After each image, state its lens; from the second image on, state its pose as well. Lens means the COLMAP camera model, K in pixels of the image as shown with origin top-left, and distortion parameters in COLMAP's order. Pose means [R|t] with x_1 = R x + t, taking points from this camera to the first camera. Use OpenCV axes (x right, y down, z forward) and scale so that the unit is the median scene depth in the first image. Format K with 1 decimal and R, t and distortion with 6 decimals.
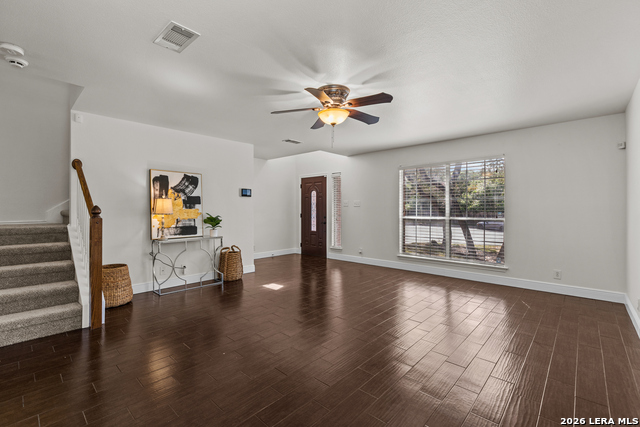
lens RADIAL K [[286.0, 0, 321.6], [0, 286.0, 211.7], [0, 0, 1]] dist [-0.000645, -0.000089]
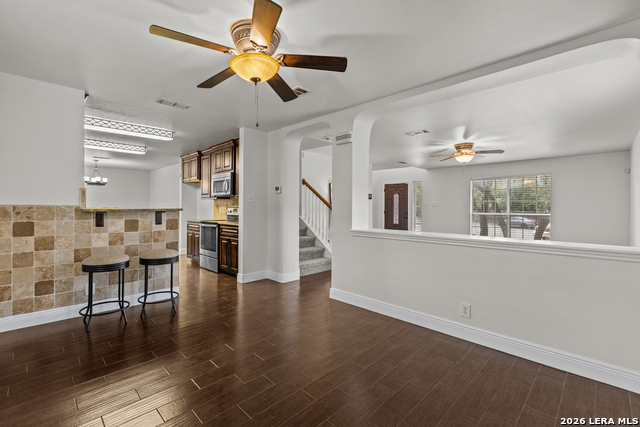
lens RADIAL K [[286.0, 0, 318.3], [0, 286.0, 211.4], [0, 0, 1]] dist [-0.000645, -0.000089]
pose [[0.999311, 0.003082, -0.036979, -0.354951], [-0.002845, 0.999975, 0.006448, 0.001866], [0.036998, -0.006339, 0.999295, -0.377277]]
